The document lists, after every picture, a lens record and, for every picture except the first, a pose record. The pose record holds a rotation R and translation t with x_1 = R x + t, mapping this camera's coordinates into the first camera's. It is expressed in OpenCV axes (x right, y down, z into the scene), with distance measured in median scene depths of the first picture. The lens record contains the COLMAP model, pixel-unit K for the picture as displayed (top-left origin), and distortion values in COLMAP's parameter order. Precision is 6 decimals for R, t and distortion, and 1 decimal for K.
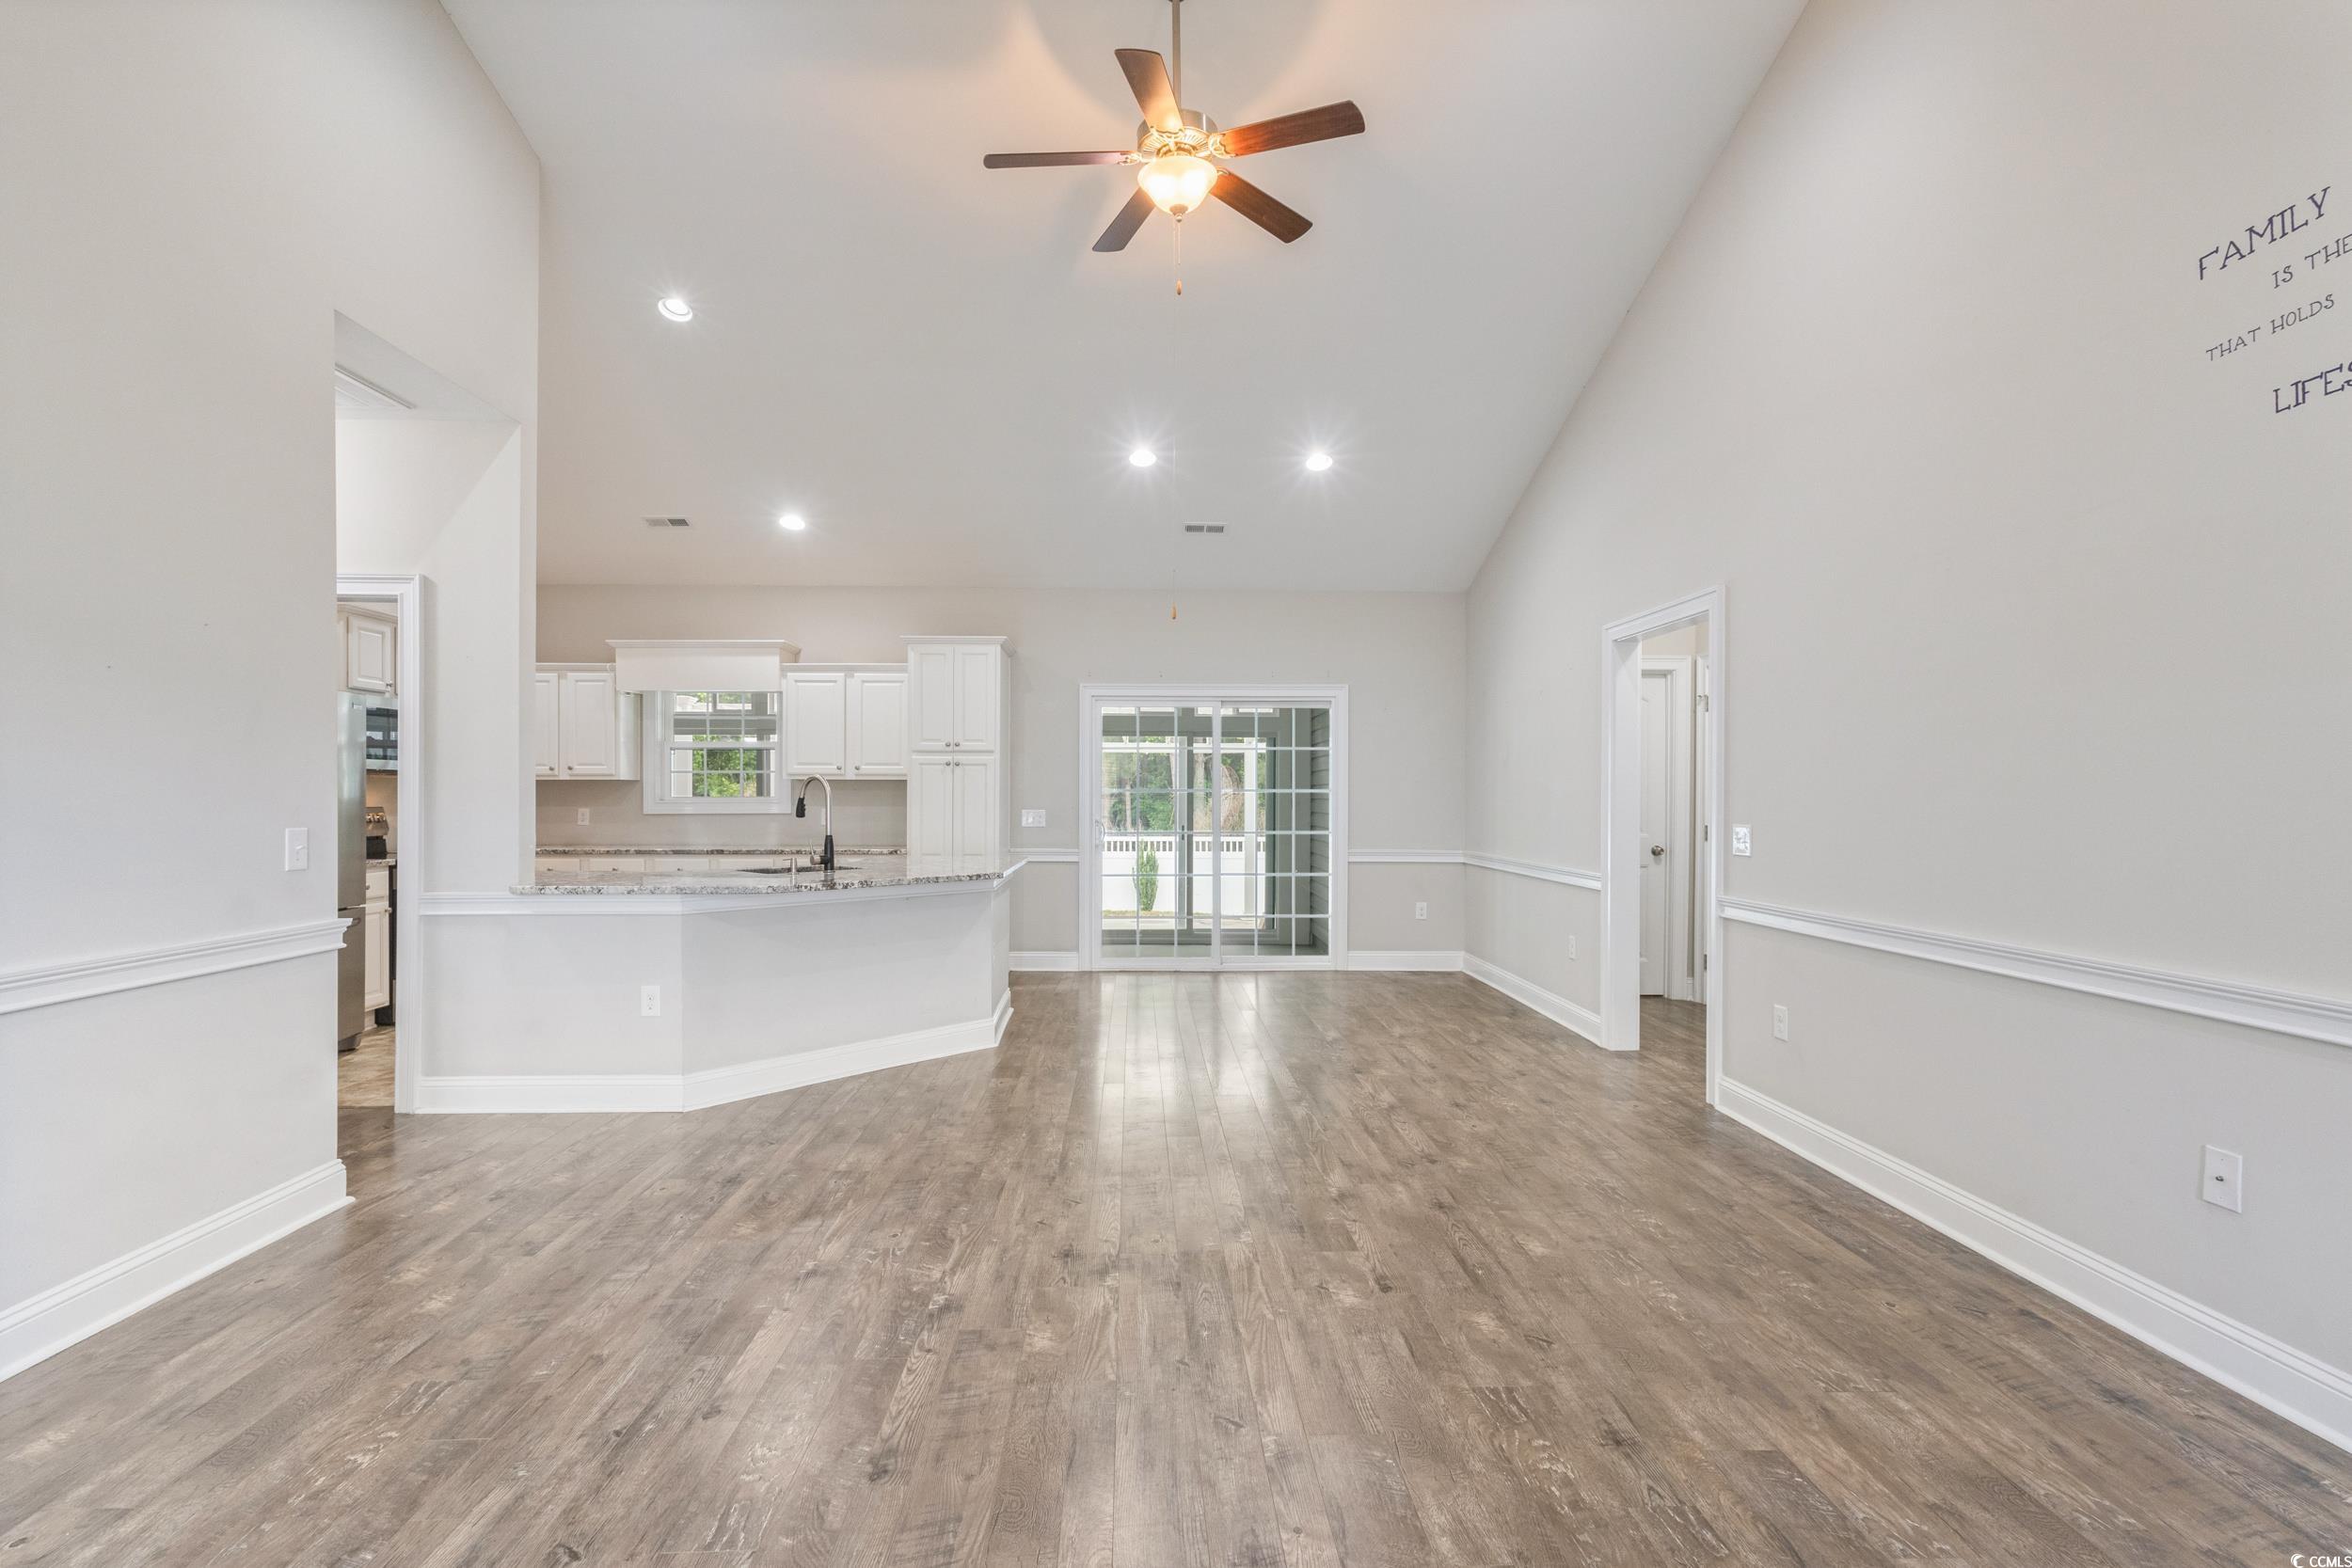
lens RADIAL K [[1097.3, 0, 1165.2], [0, 1097.3, 795.1], [0, 0, 1]] dist [0.004550, 0.001678]
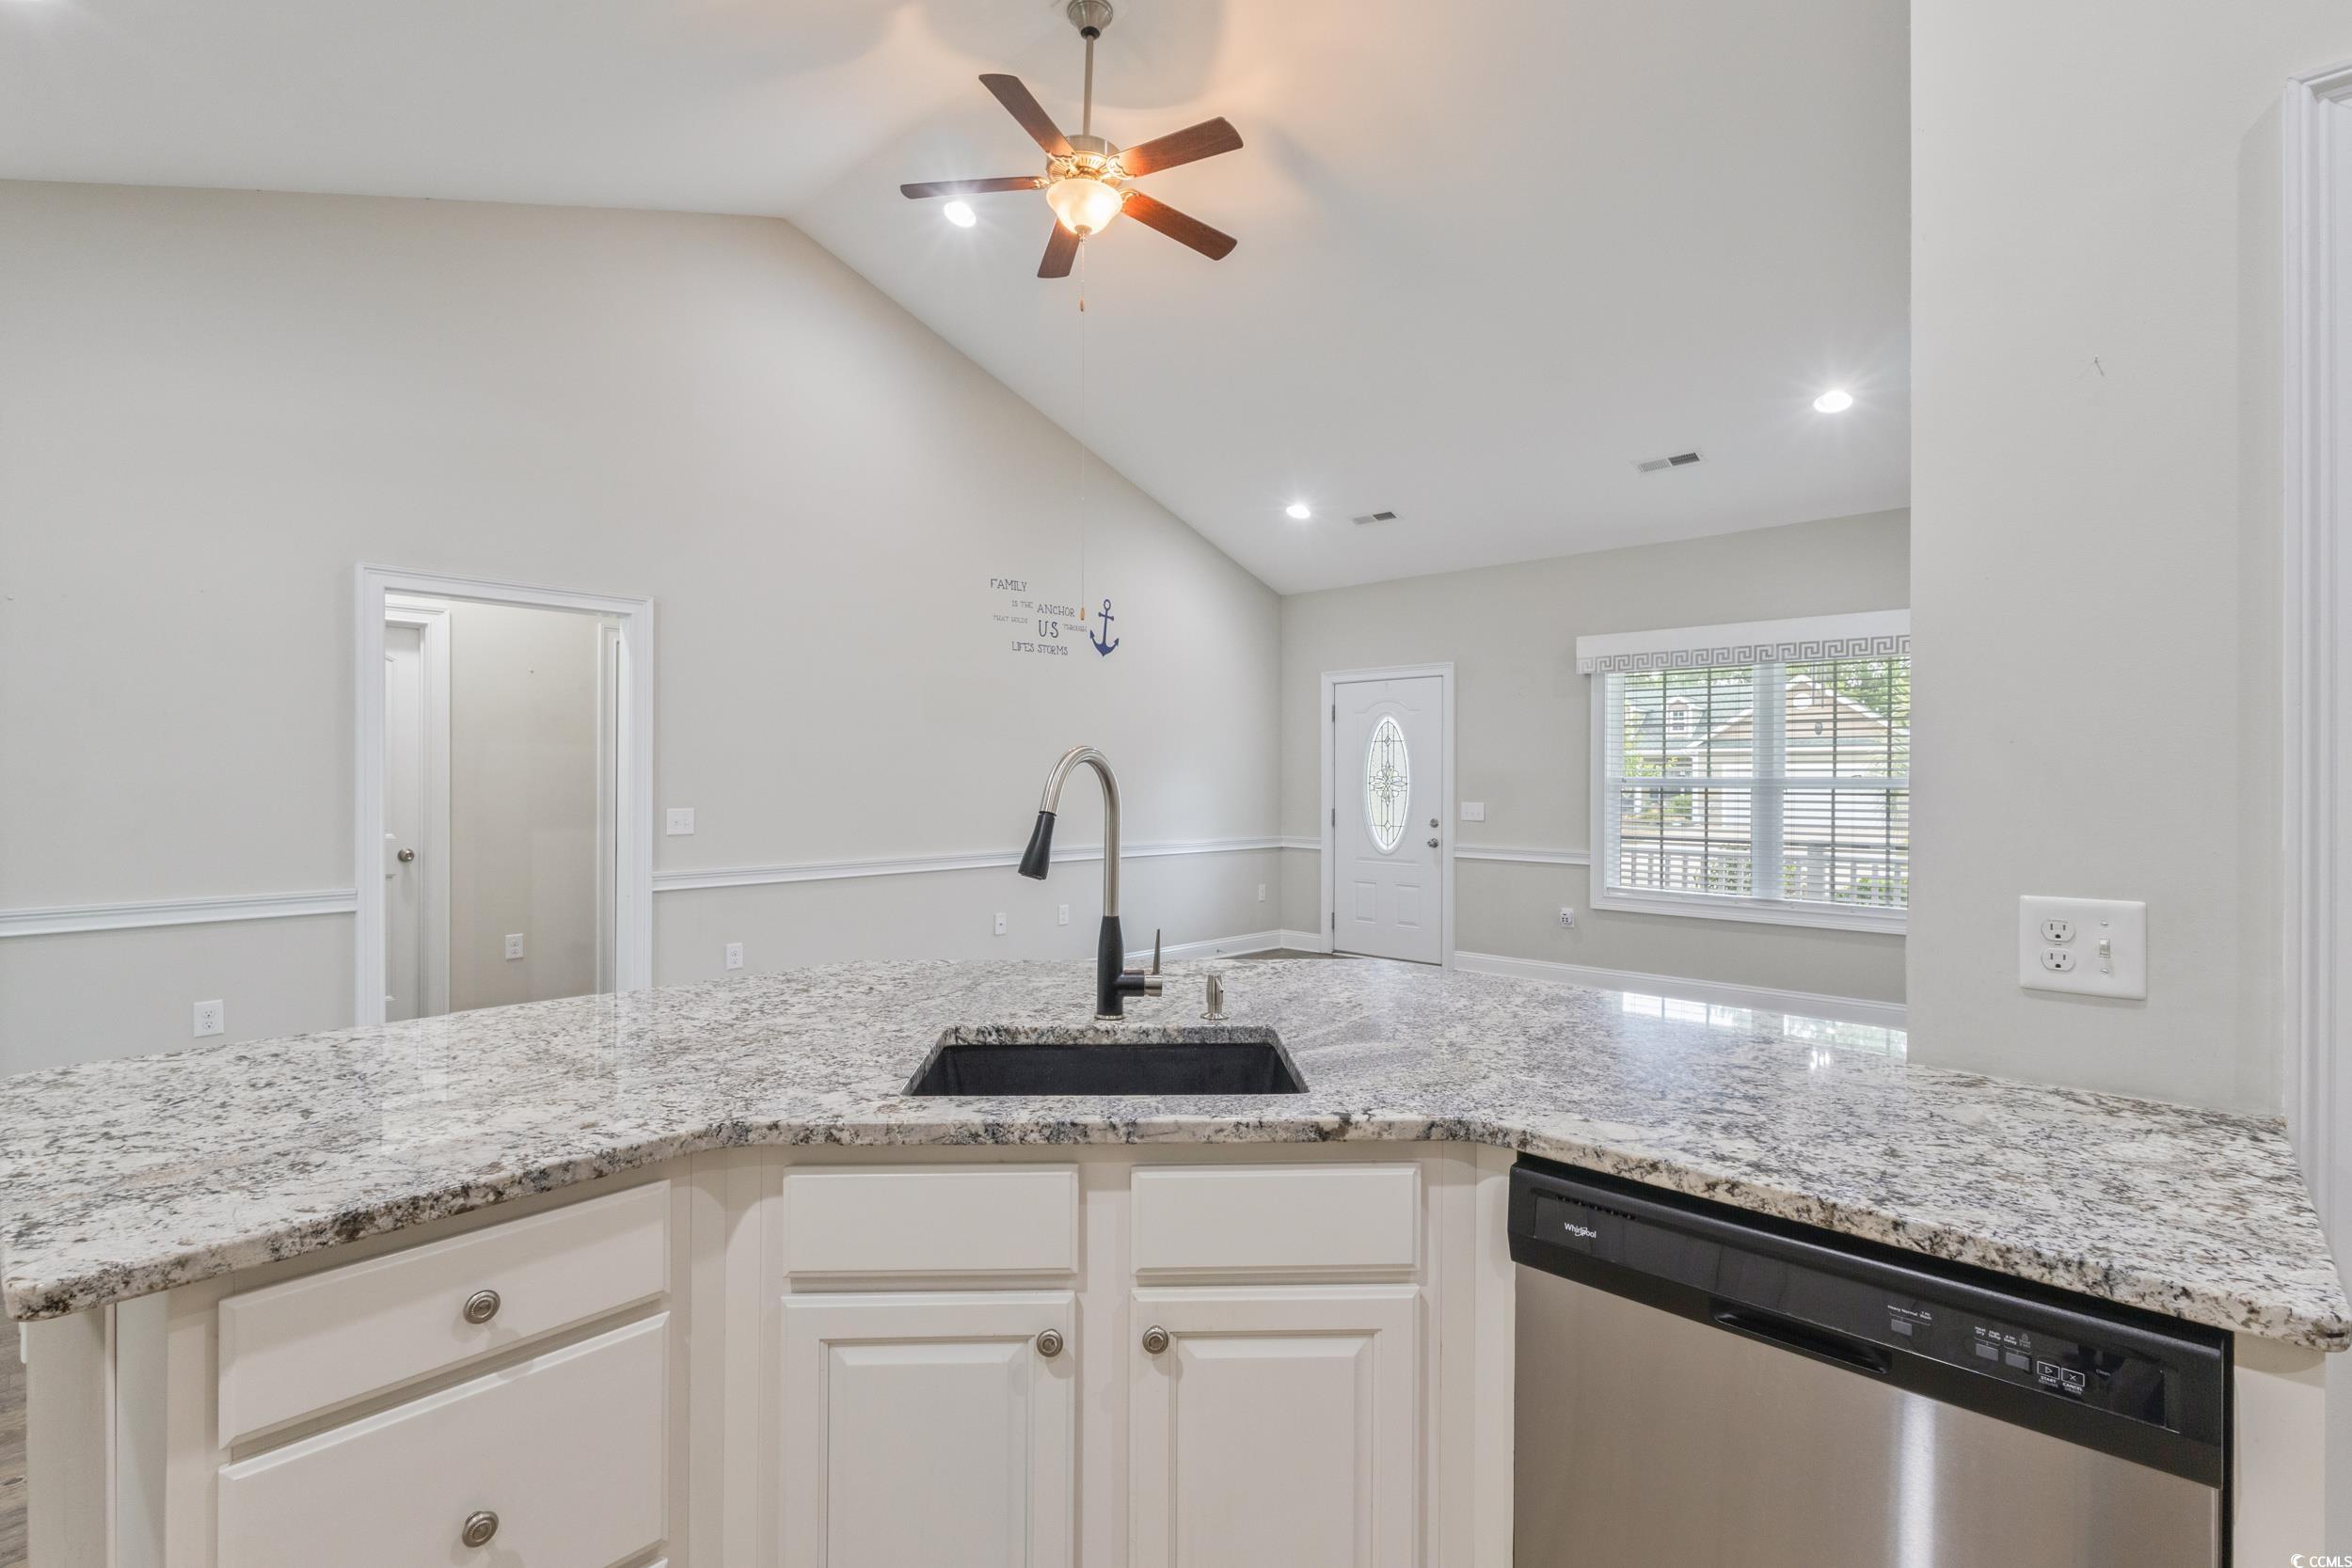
lens RADIAL K [[1097.3, 0, 1149.2], [0, 1097.3, 778.8], [0, 0, 1]] dist [0.004550, 0.001678]
pose [[-0.703282, -0.006507, 0.710881, -0.744099], [-0.004877, 0.999979, 0.004329, -0.015401], [-0.710894, -0.000422, -0.703299, 1.602827]]
